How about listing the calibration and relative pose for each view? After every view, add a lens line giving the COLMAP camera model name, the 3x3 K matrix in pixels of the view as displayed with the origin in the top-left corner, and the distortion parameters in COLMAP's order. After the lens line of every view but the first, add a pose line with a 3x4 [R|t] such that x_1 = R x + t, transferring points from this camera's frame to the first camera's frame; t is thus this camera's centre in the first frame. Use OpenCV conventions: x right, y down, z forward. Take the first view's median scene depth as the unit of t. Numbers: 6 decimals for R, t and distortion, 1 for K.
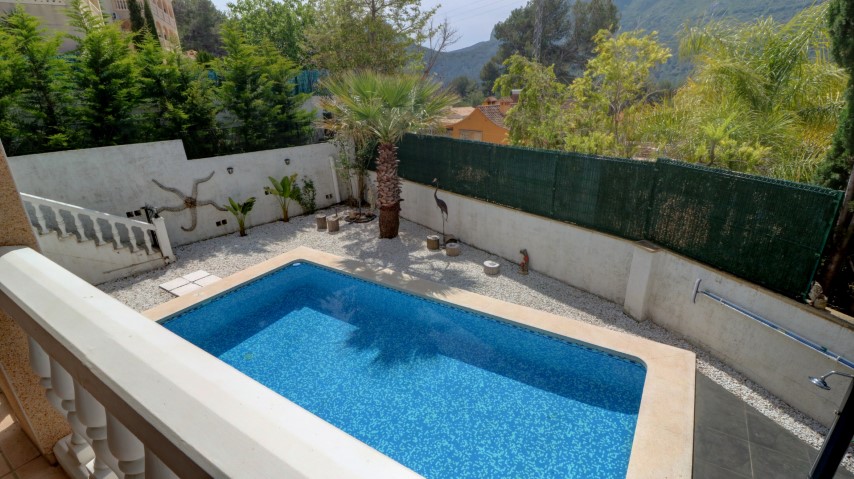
lens RADIAL K [[393.6, 0, 427.0], [0, 393.6, 239.5], [0, 0, 1]] dist [-0.000755, -0.011741]
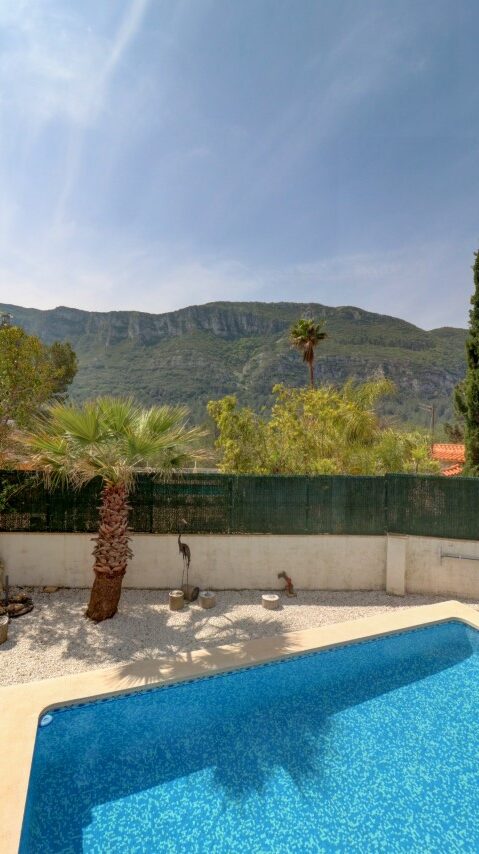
lens RADIAL K [[393.6, 0, 239.5], [0, 393.6, 427.0], [0, 0, 1]] dist [-0.000755, -0.011741]
pose [[0.594849, 0.020186, 0.803584, -0.642142], [0.259125, 0.941503, -0.215466, -0.137291], [-0.760926, 0.336399, 0.554822, 0.392341]]
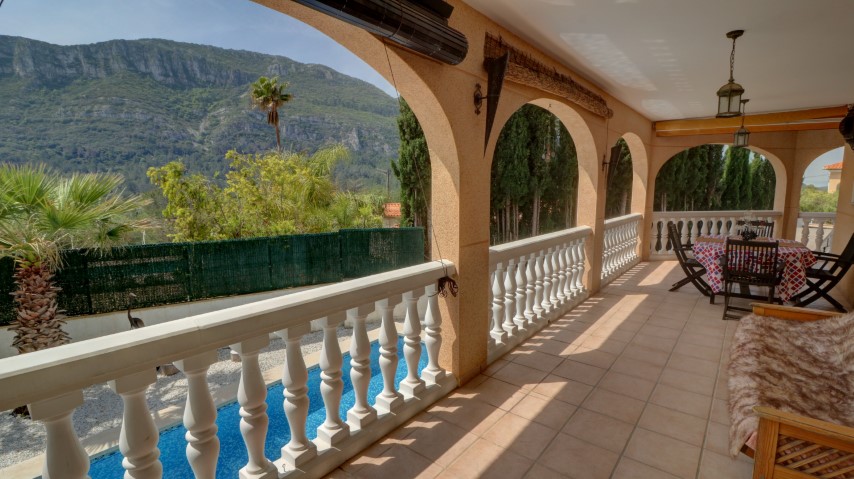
lens RADIAL K [[393.6, 0, 427.0], [0, 393.6, 239.5], [0, 0, 1]] dist [-0.000755, -0.011741]
pose [[0.120237, -0.112323, 0.986370, -0.751122], [0.358283, 0.931525, 0.062403, -0.094921], [-0.925838, 0.345896, 0.152247, 0.285614]]
